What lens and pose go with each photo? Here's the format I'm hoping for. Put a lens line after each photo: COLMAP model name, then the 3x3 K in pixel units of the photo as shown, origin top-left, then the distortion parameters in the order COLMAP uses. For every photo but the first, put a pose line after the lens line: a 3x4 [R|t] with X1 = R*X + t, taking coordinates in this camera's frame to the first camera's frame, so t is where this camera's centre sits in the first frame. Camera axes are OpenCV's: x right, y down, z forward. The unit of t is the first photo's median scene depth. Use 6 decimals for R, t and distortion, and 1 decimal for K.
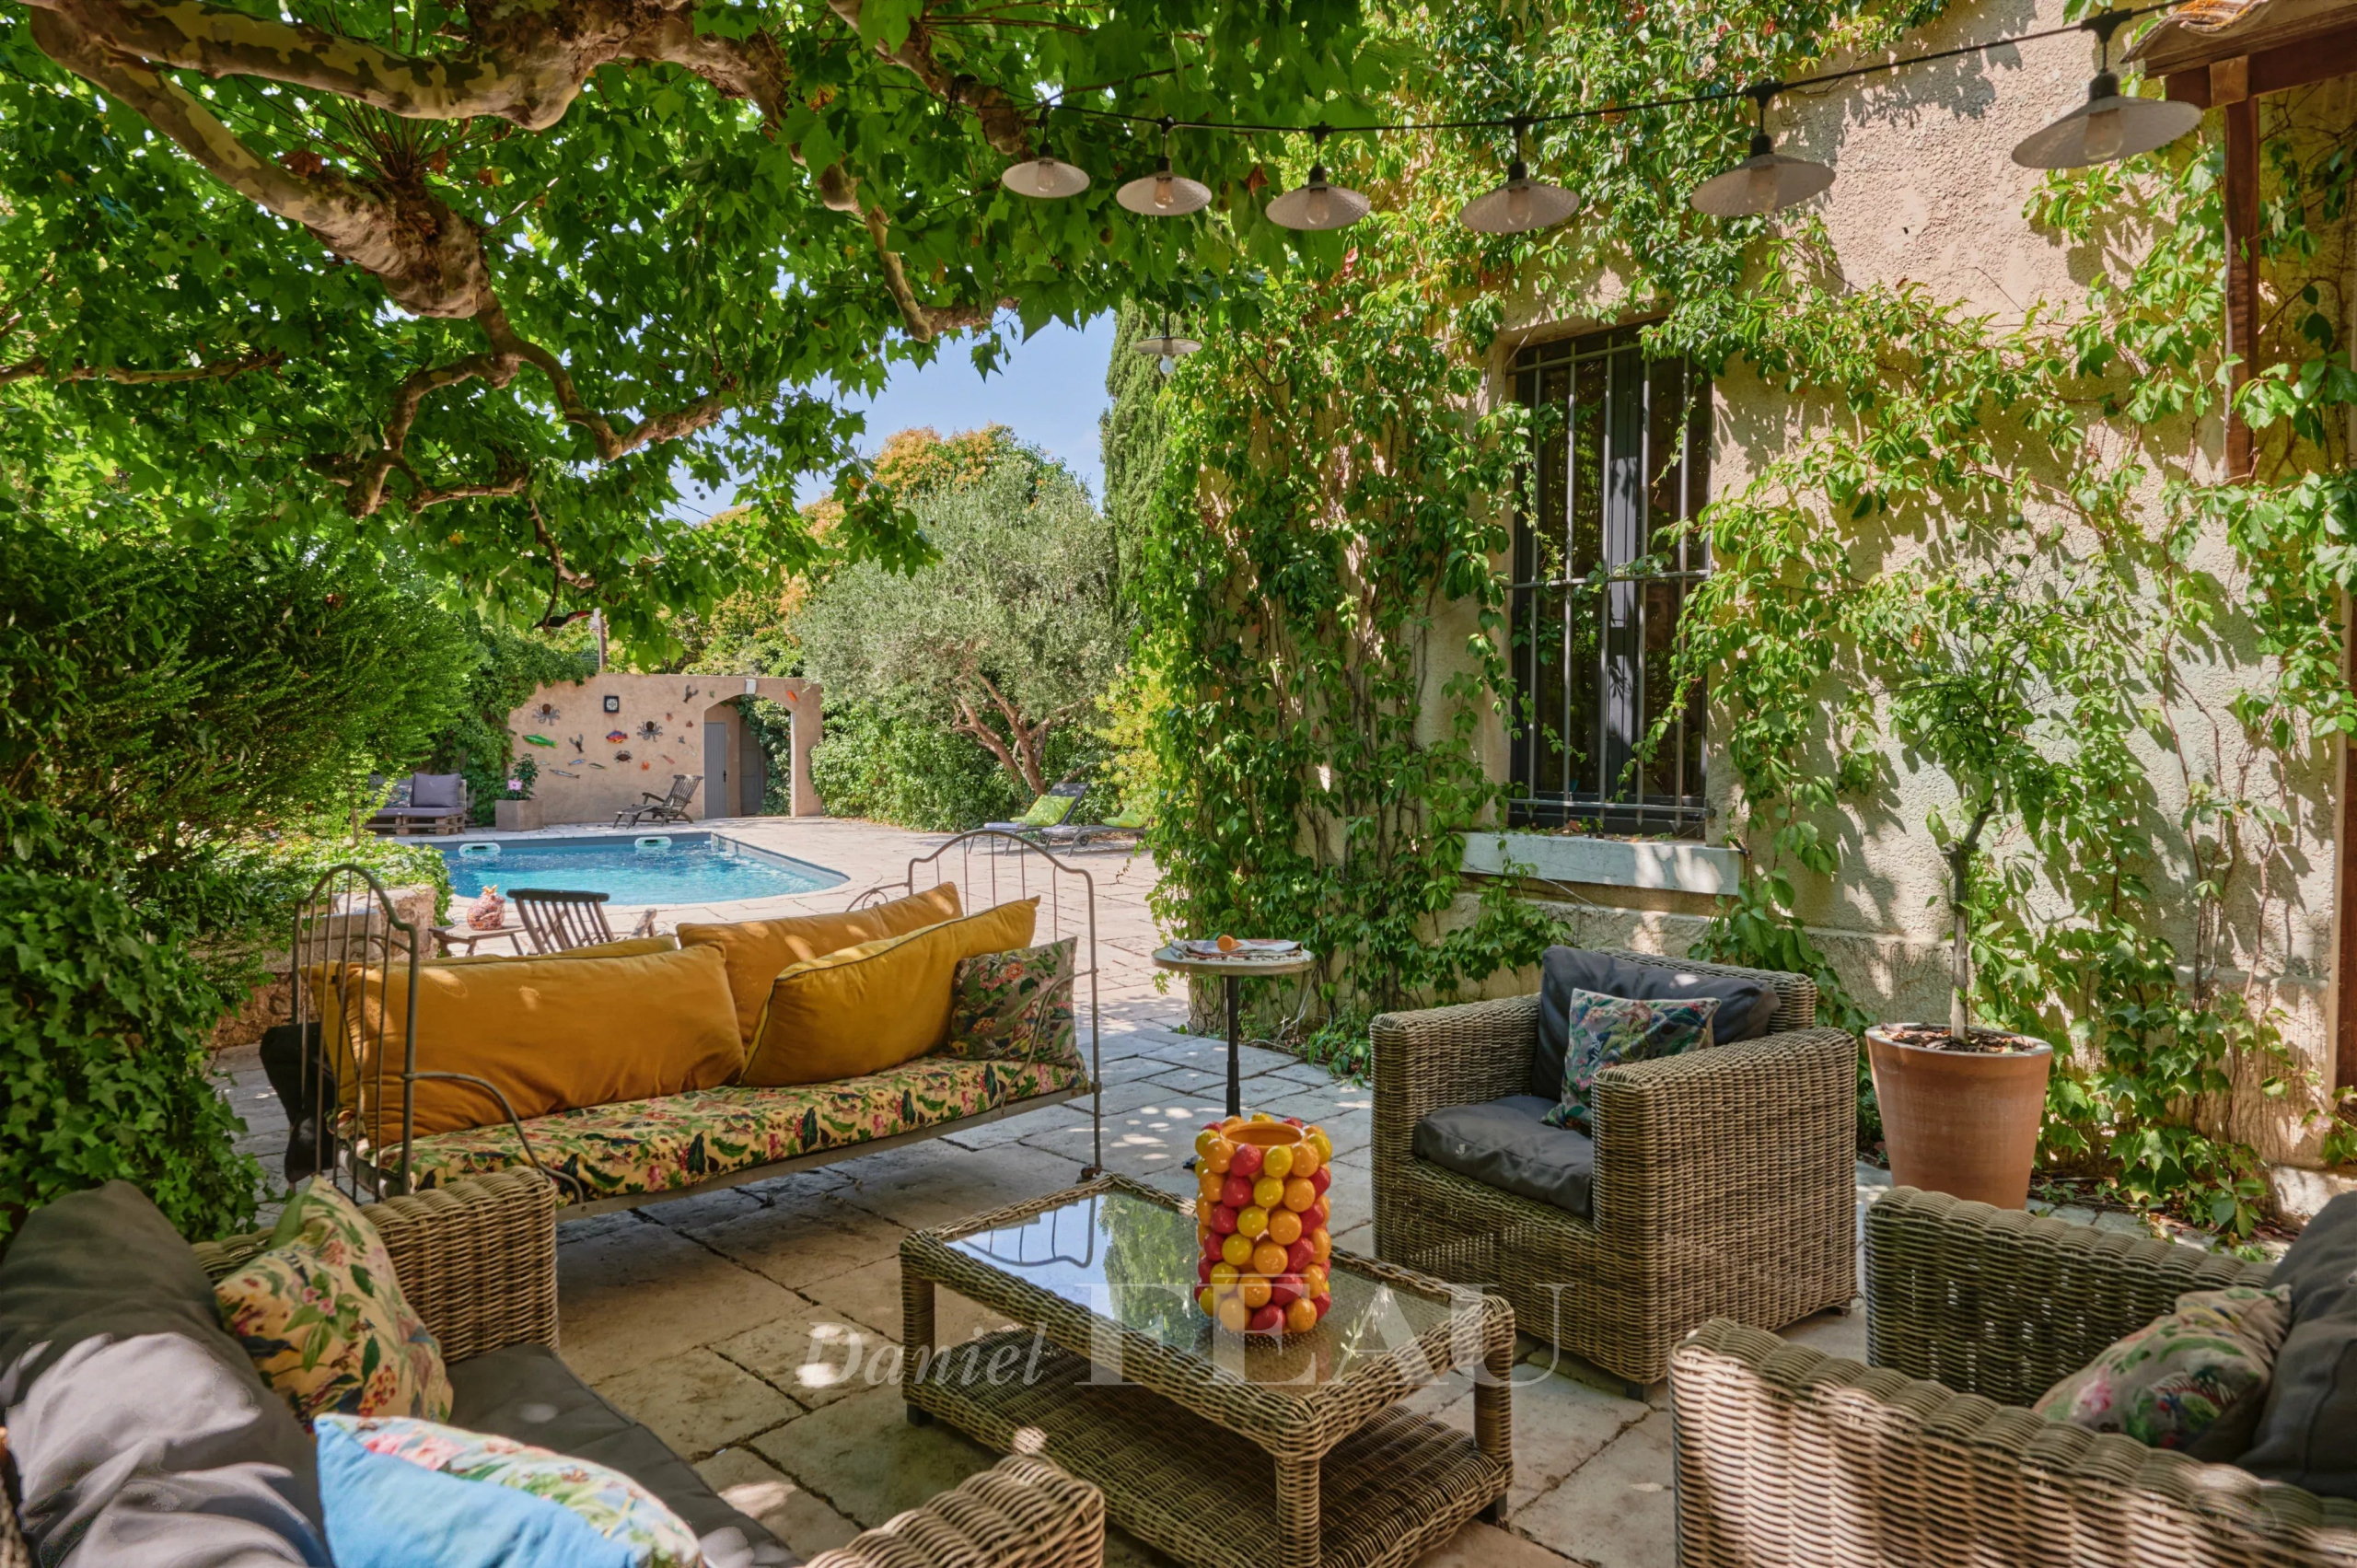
lens RADIAL K [[1160.2, 0, 1186.8], [0, 1160.2, 762.5], [0, 0, 1]] dist [-0.011064, -0.000343]
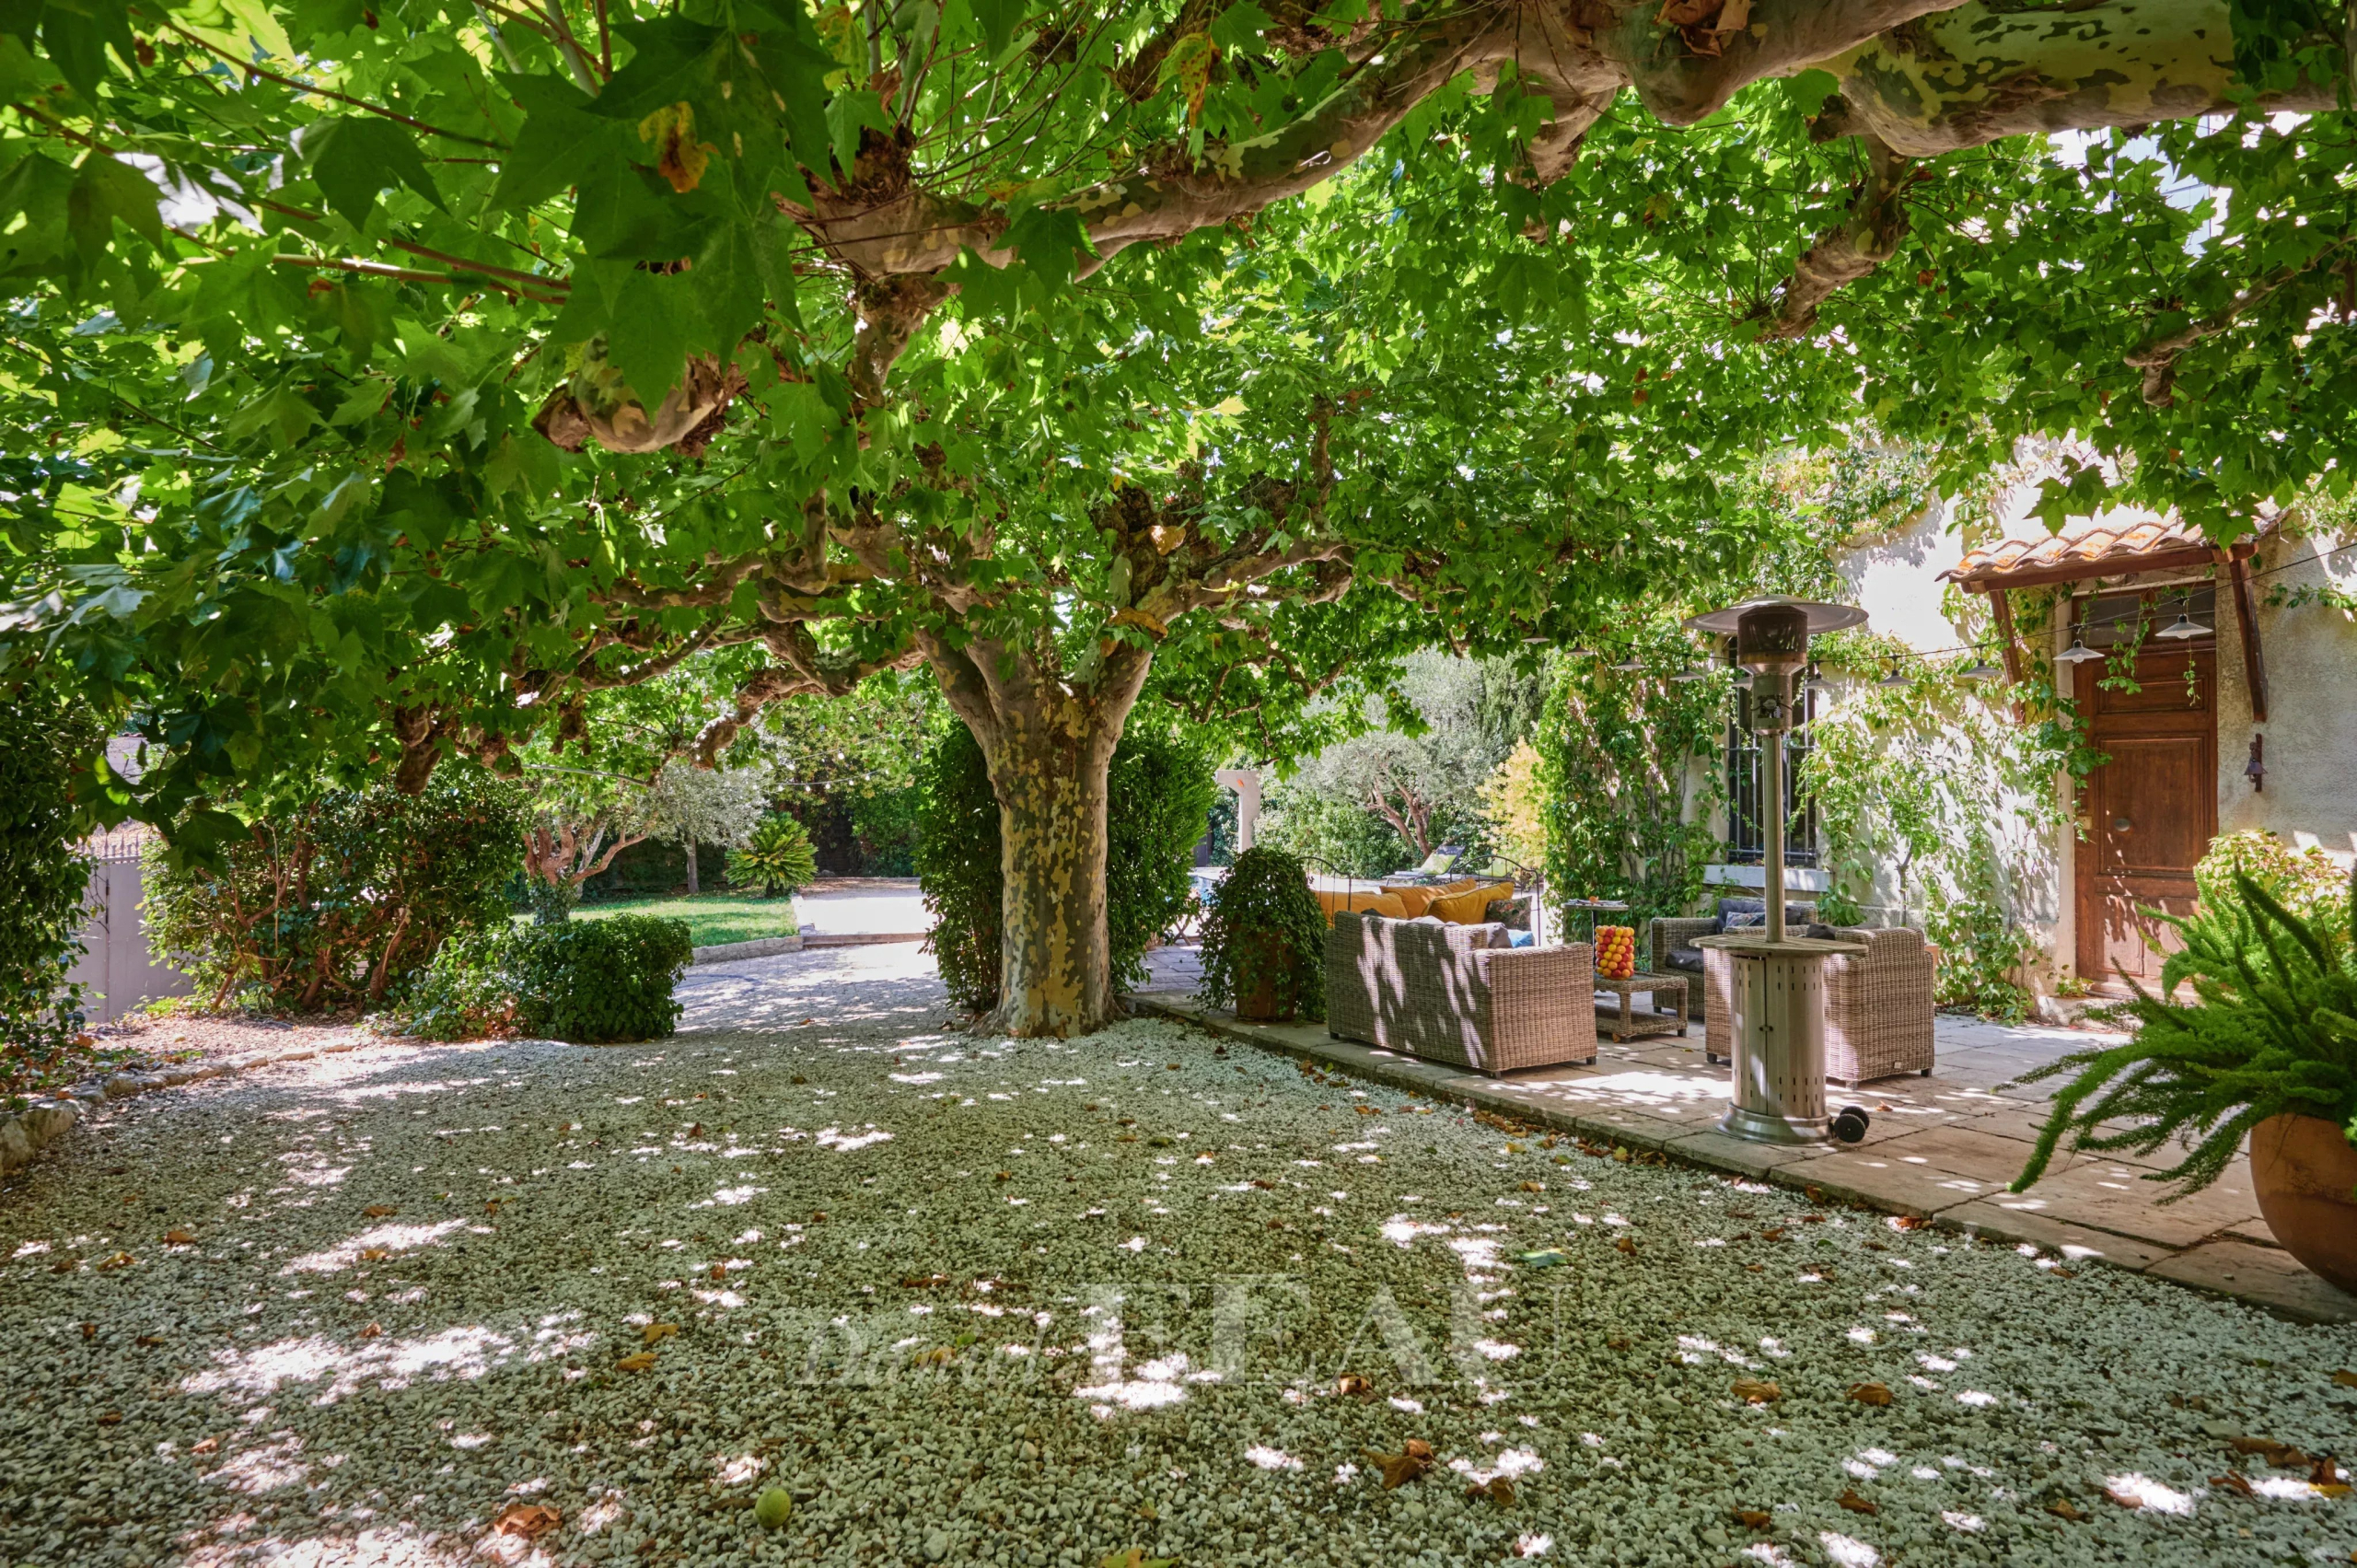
lens RADIAL K [[1160.2, 0, 1186.8], [0, 1160.2, 762.5], [0, 0, 1]] dist [-0.011064, -0.000343]
pose [[0.968042, -0.001821, -0.250780, -0.148271], [-0.013530, 0.998138, -0.059472, 0.012092], [0.250421, 0.060964, 0.966216, -1.307712]]
